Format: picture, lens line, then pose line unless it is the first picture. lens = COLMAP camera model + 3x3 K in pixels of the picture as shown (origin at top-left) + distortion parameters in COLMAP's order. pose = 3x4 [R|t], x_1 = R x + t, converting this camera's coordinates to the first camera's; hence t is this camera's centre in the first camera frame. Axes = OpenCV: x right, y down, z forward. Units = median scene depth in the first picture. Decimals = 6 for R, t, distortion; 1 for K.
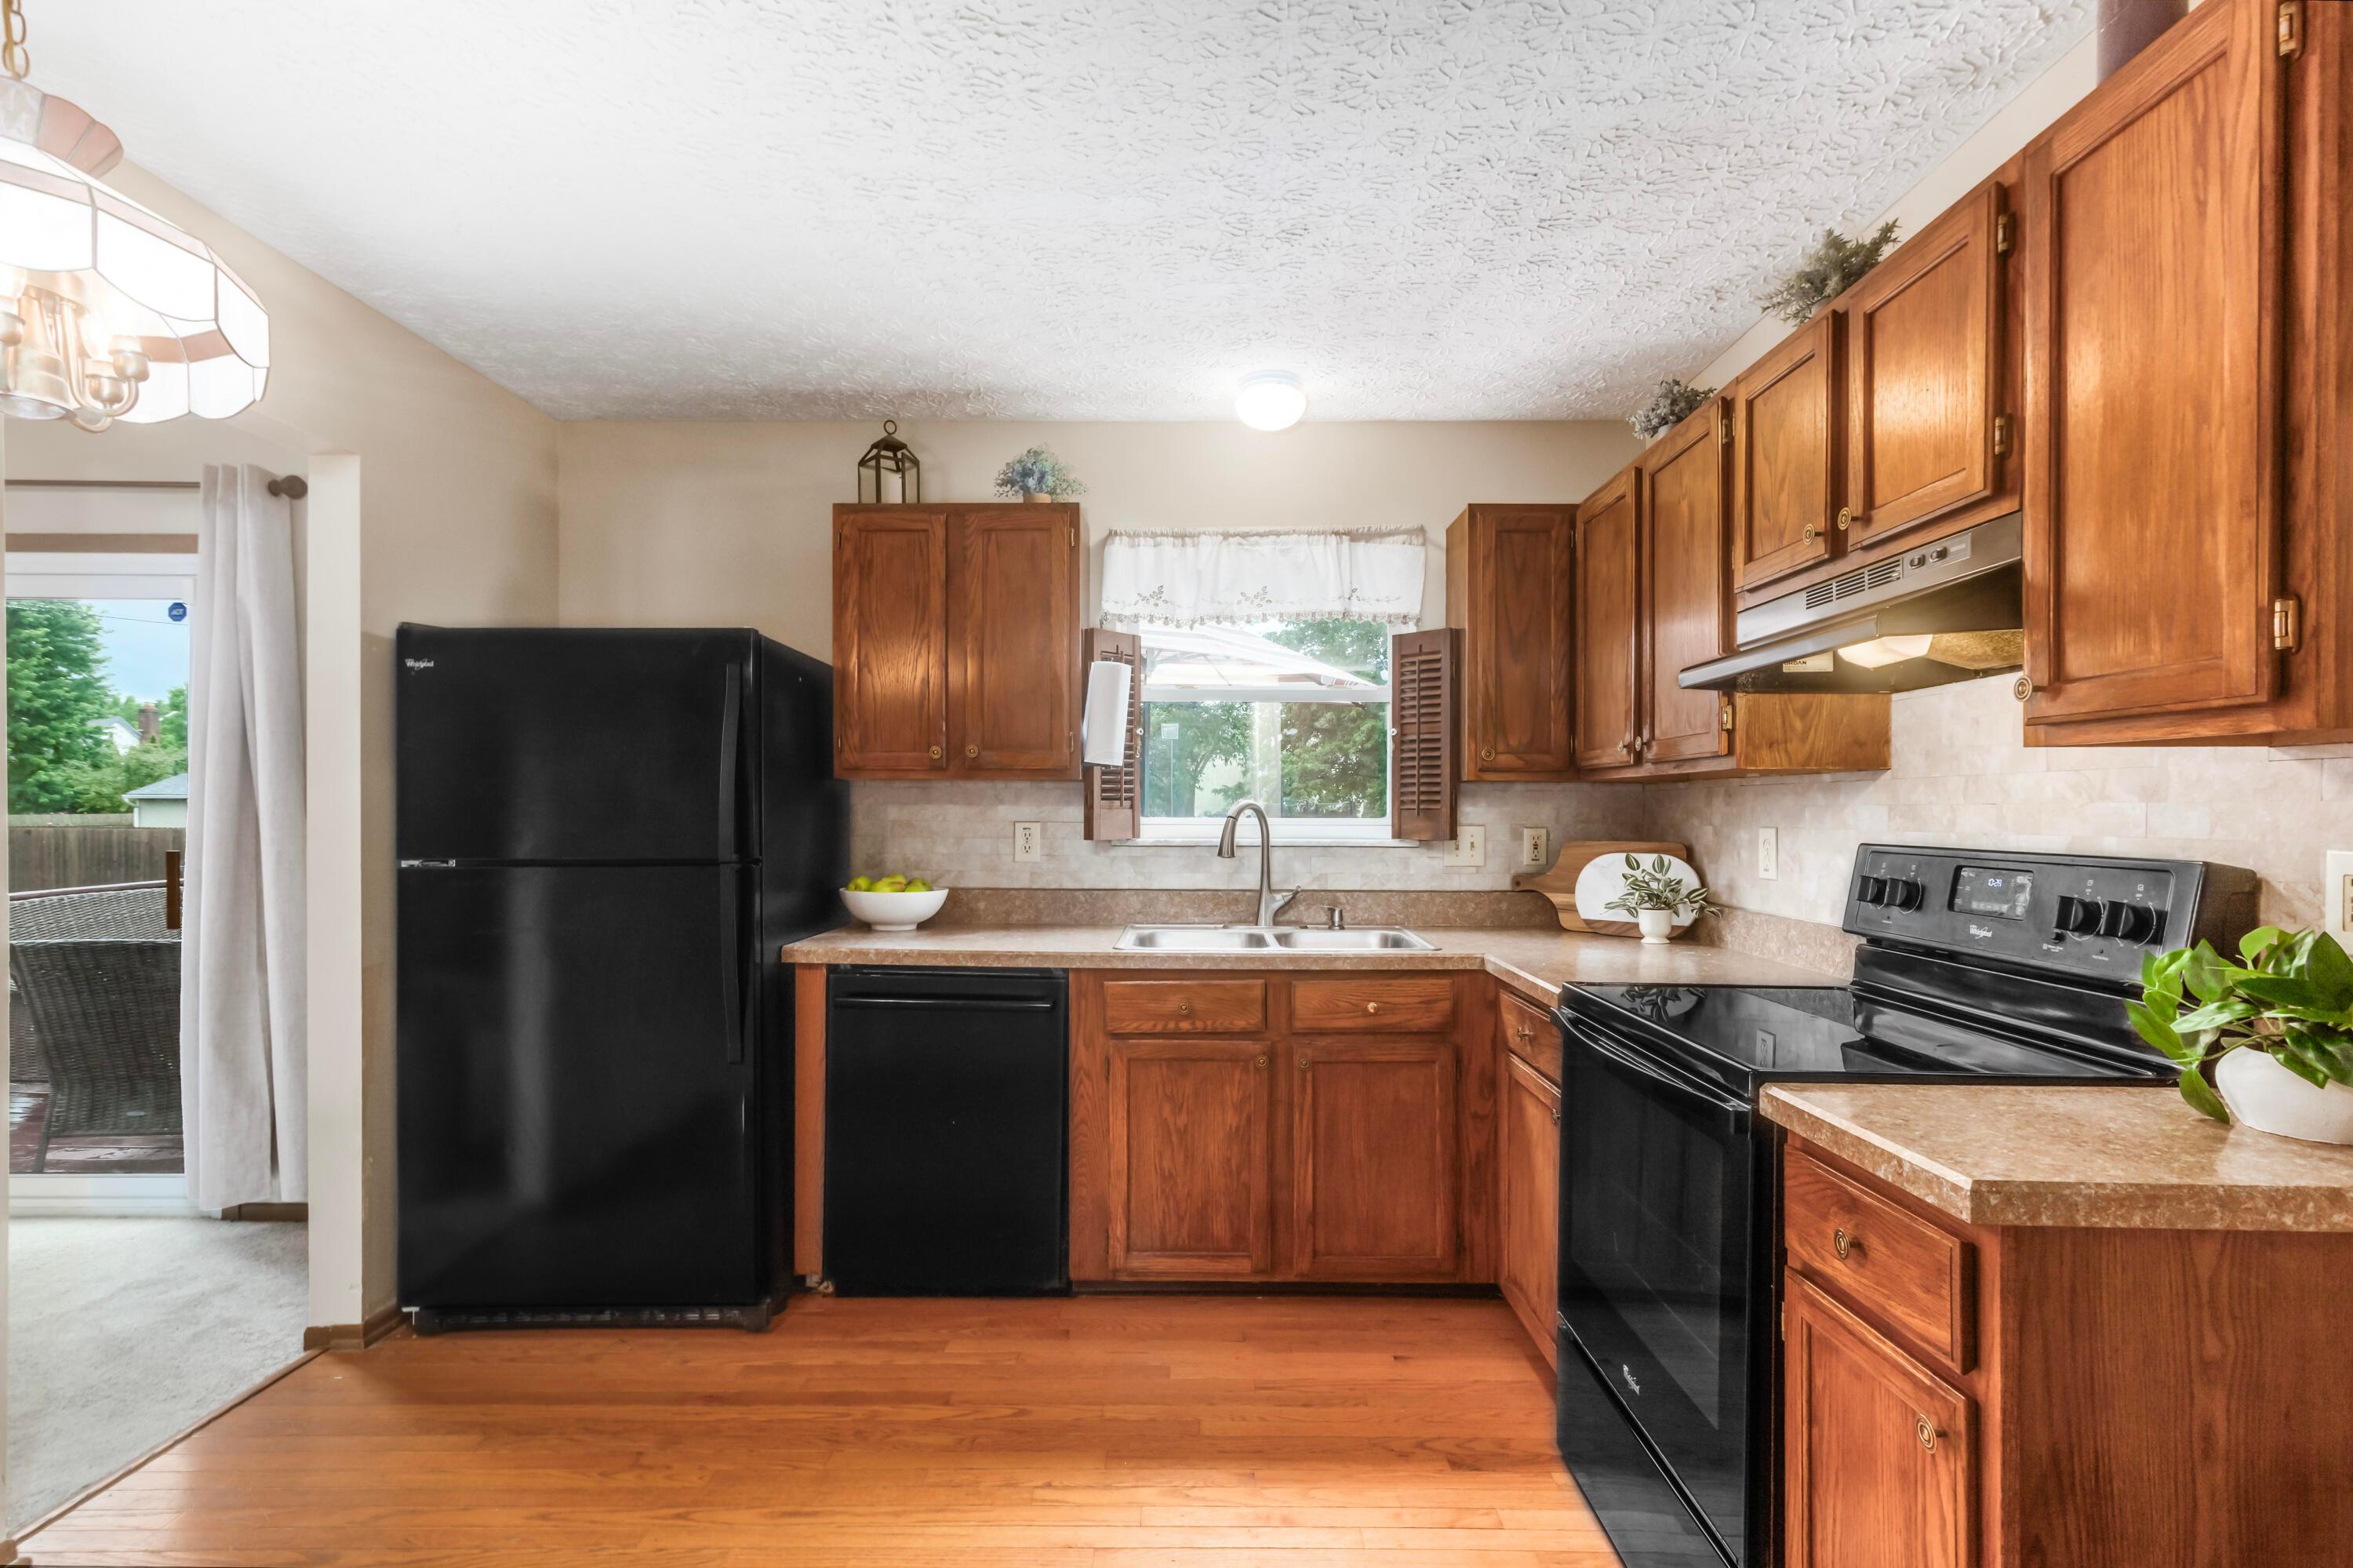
lens RADIAL K [[1136.4, 0, 1183.3], [0, 1136.4, 810.2], [0, 0, 1]] dist [0.002926, 0.000959]
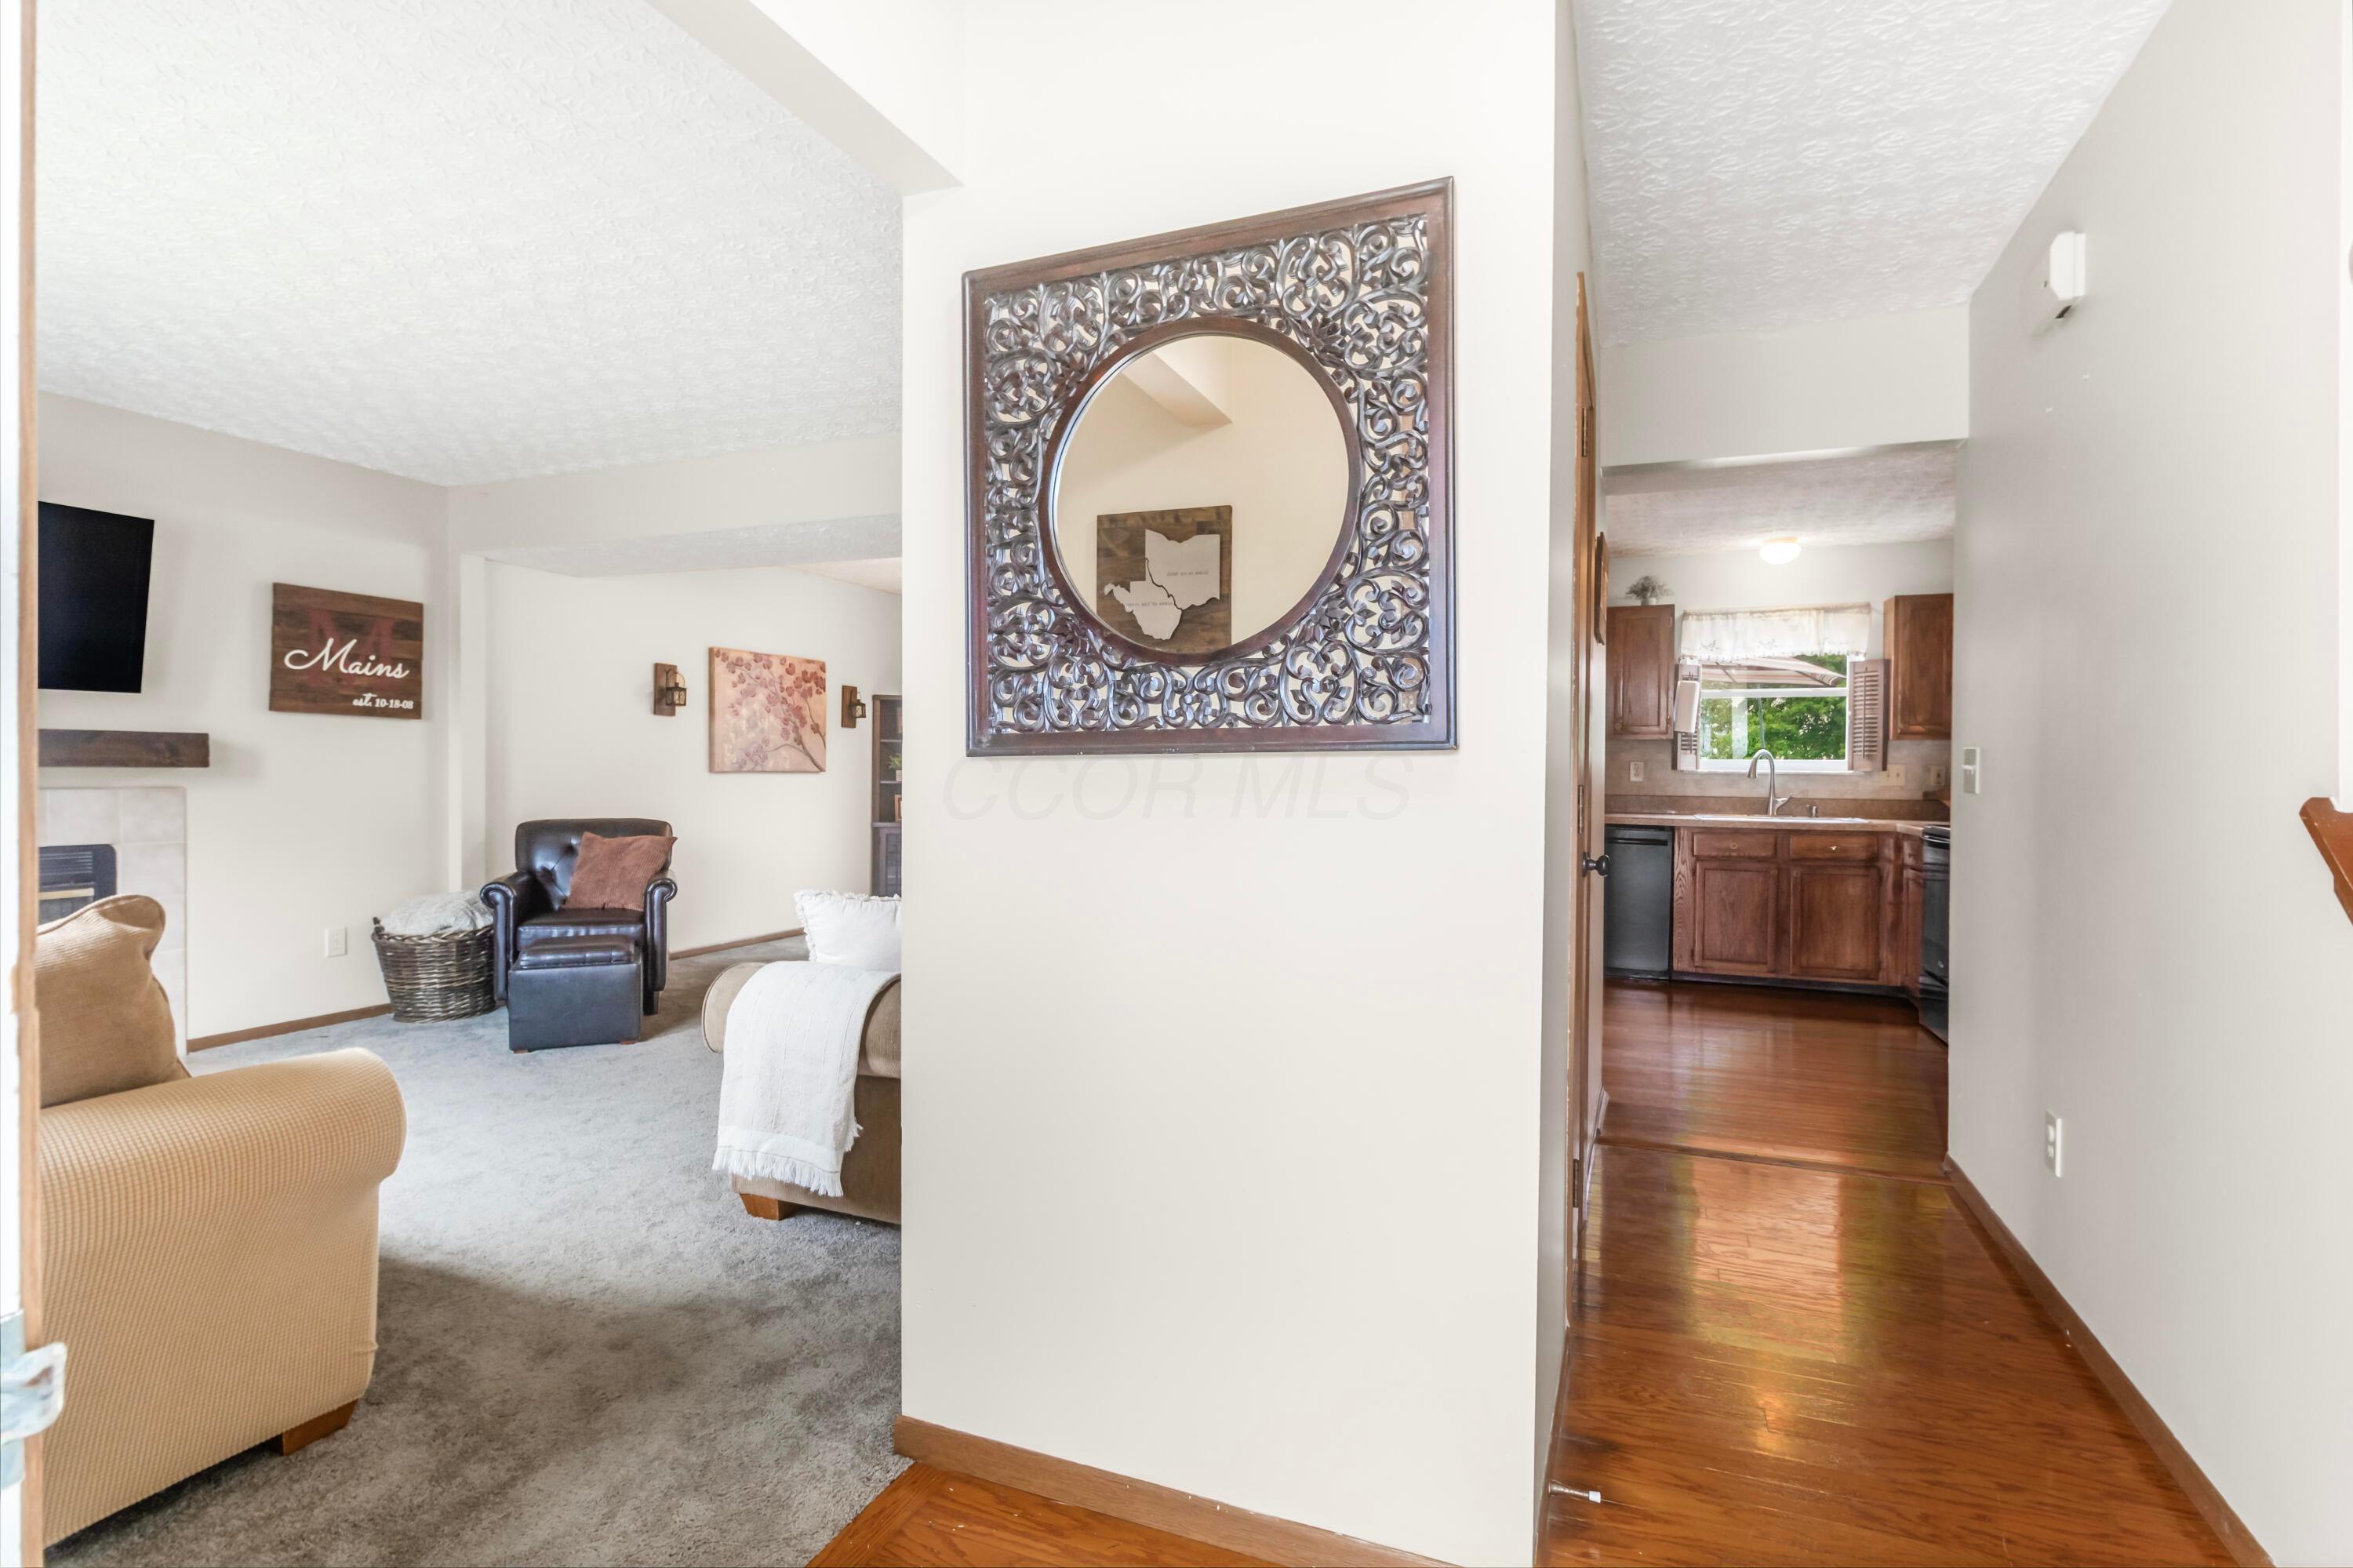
lens RADIAL K [[1093.6, 0, 1215.0], [0, 1093.6, 789.5], [0, 0, 1]] dist [0.000188, -0.000665]
pose [[0.935726, 0.009825, -0.352591, -0.170334], [-0.005540, 0.999898, 0.013161, 0.041191], [0.352684, -0.010362, 0.935685, -1.146003]]
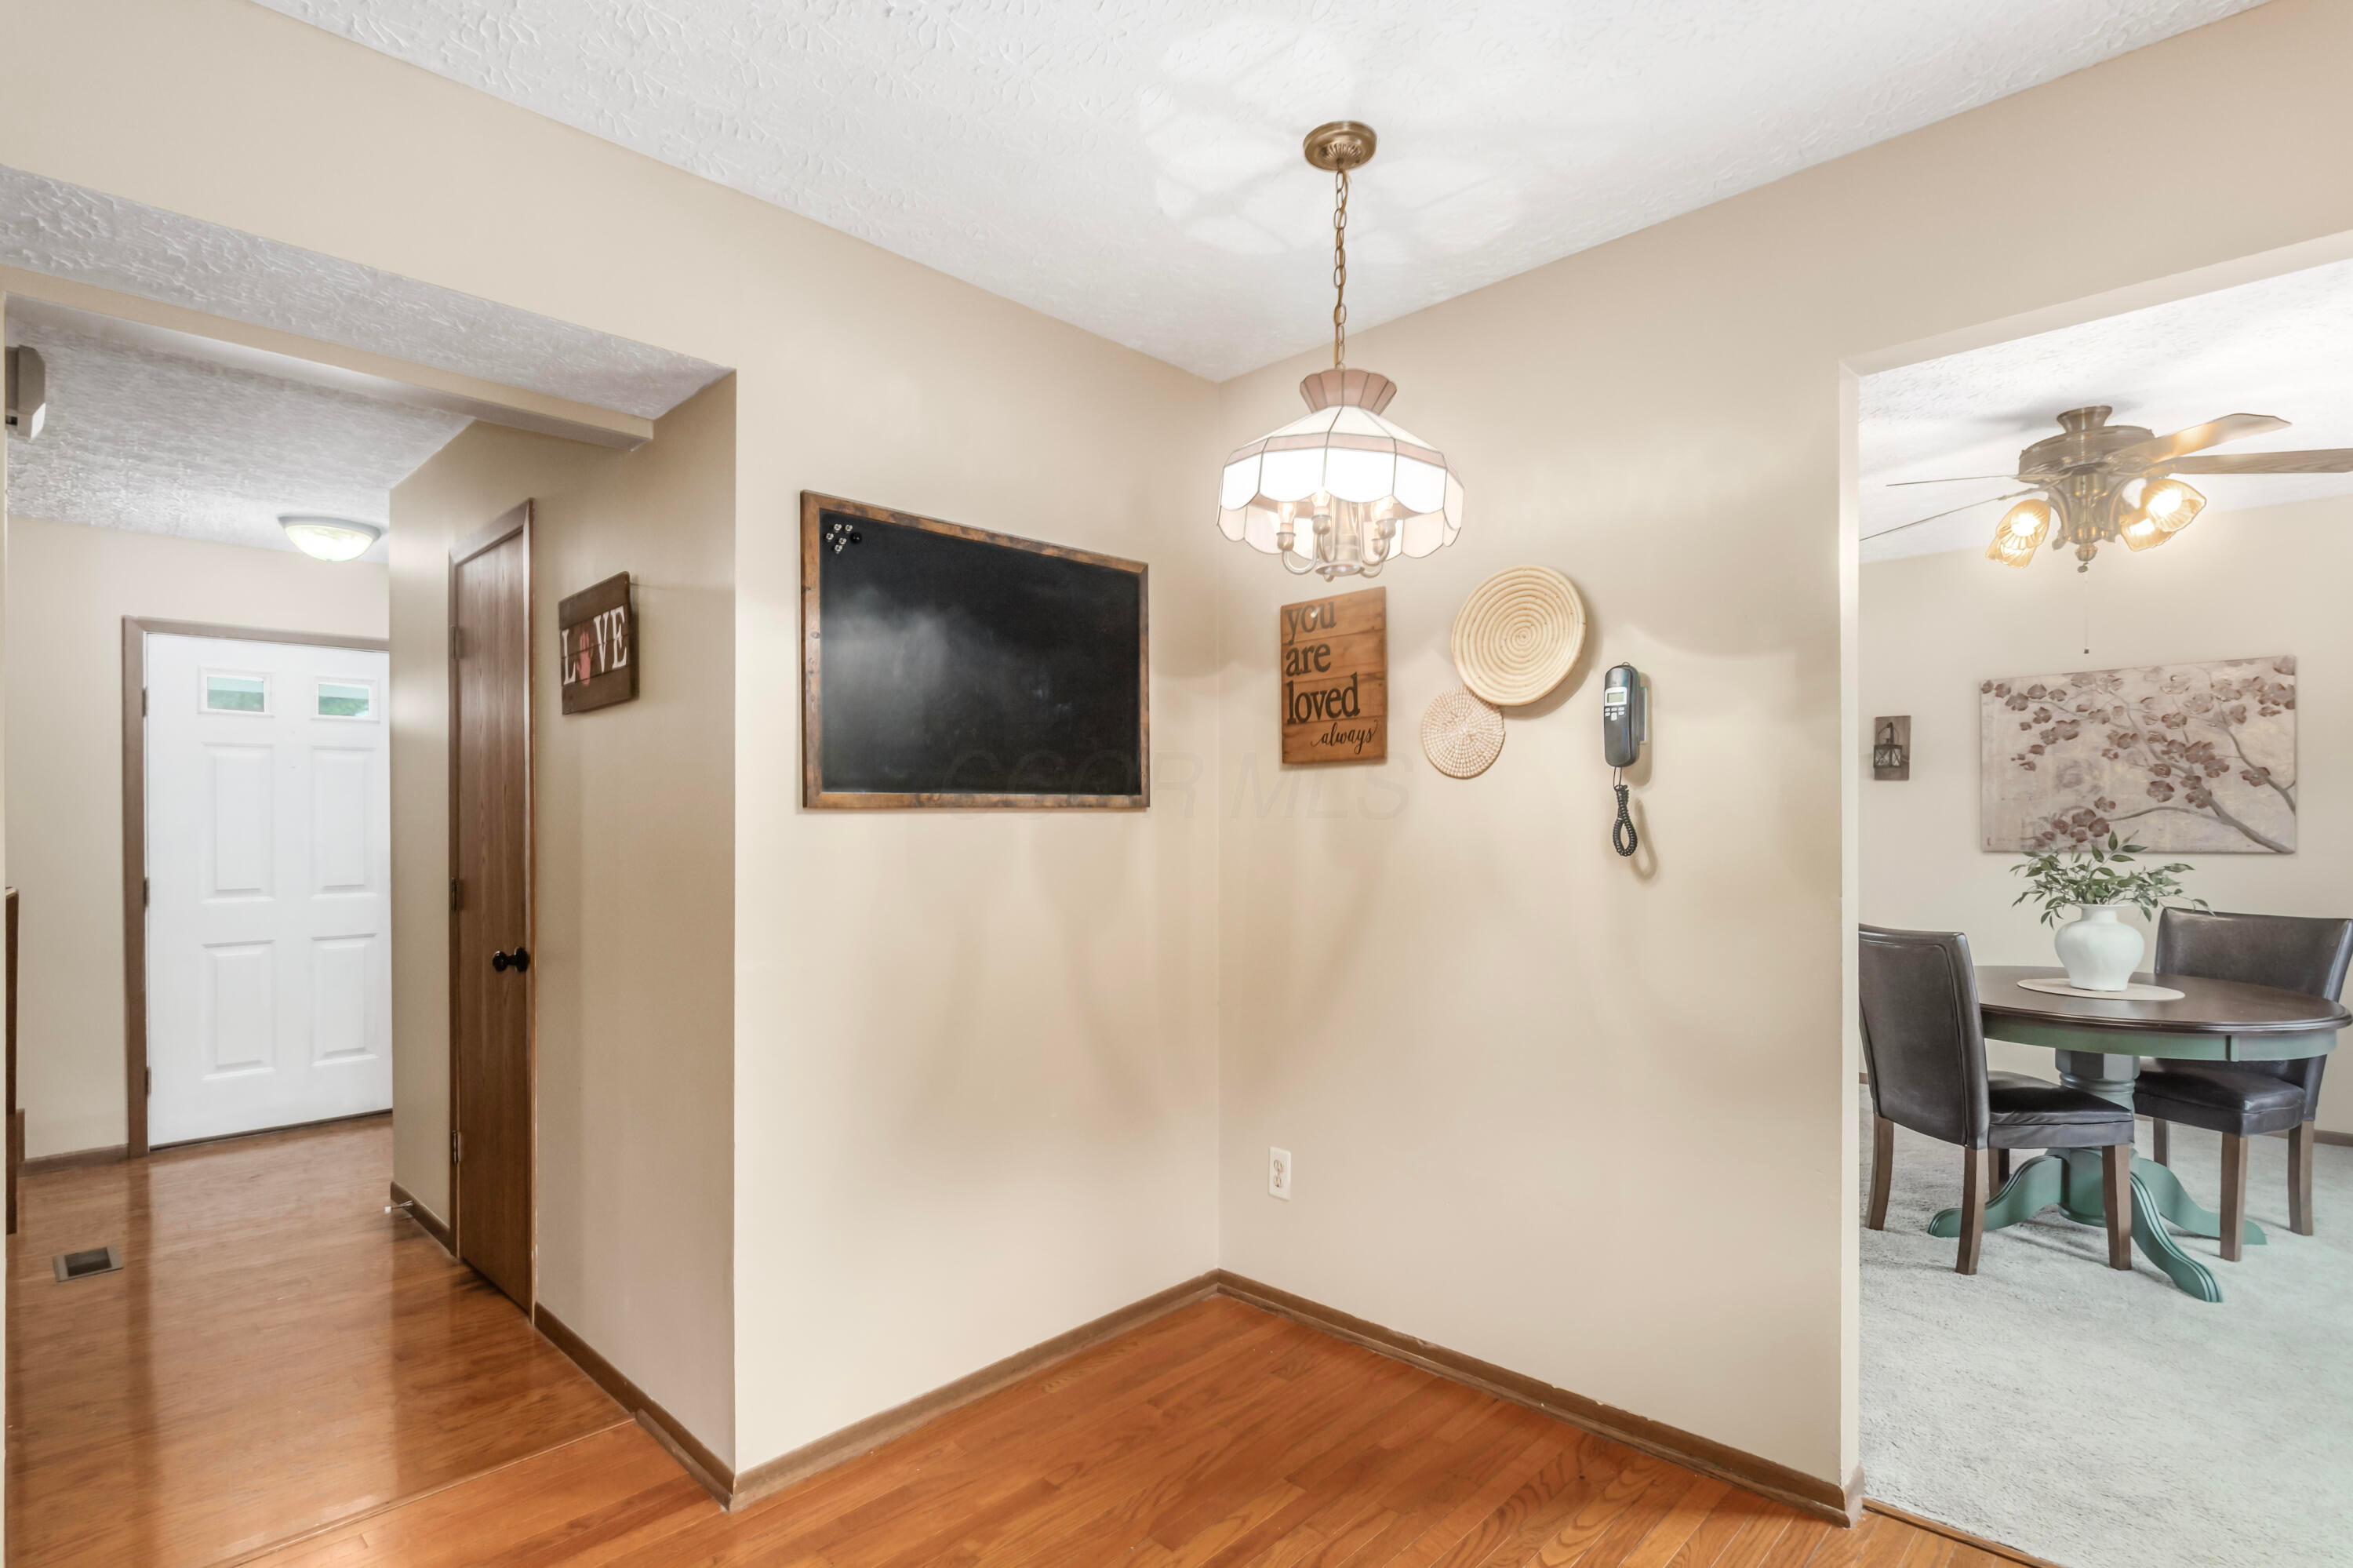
lens RADIAL K [[1125.4, 0, 1174.7], [0, 1125.4, 823.8], [0, 0, 1]] dist [-0.016549, -0.000340]
pose [[-0.680831, 0.000153, -0.732441, 0.109159], [0.004325, 0.999983, -0.003811, 0.001996], [0.732428, -0.005763, -0.680820, 0.782899]]
